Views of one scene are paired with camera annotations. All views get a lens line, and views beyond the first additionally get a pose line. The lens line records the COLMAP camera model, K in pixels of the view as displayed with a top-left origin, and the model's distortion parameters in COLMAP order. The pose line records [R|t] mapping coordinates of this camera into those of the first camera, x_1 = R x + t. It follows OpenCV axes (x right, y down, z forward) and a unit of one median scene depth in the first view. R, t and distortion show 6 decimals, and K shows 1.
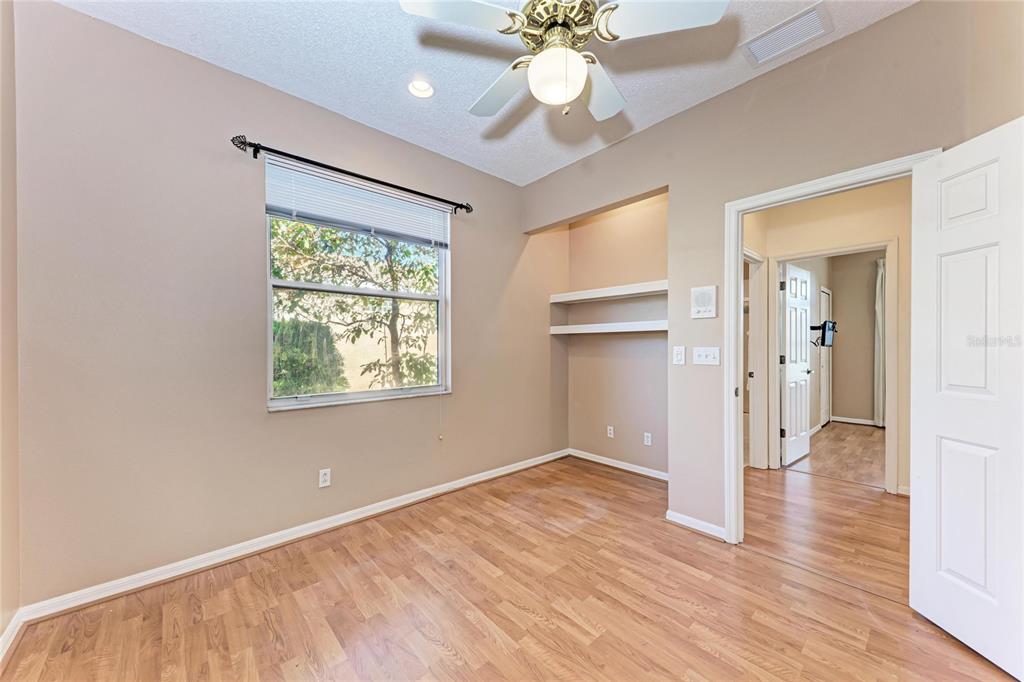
lens RADIAL K [[376.4, 0, 504.5], [0, 376.4, 346.4], [0, 0, 1]] dist [0.006885, -0.000148]
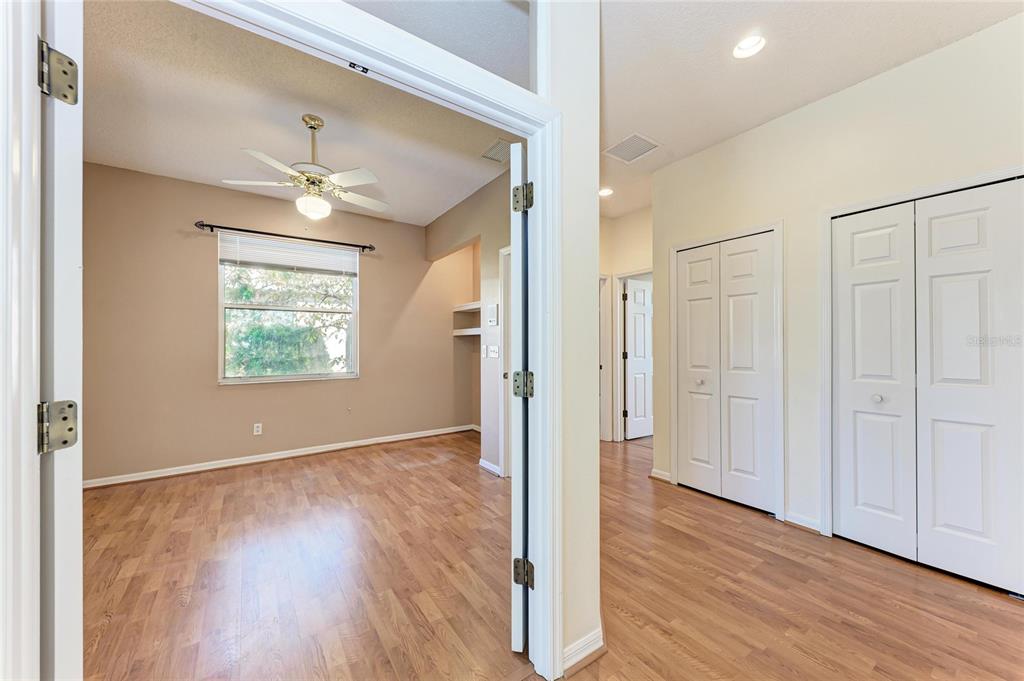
lens RADIAL K [[377.7, 0, 512.0], [0, 377.7, 340.5], [0, 0, 1]] dist [0.001674, 0.000109]
pose [[0.993888, -0.002724, -0.110363, 0.745208], [0.001326, 0.999918, -0.012737, 0.001917], [0.110388, 0.012513, 0.993810, -0.446235]]
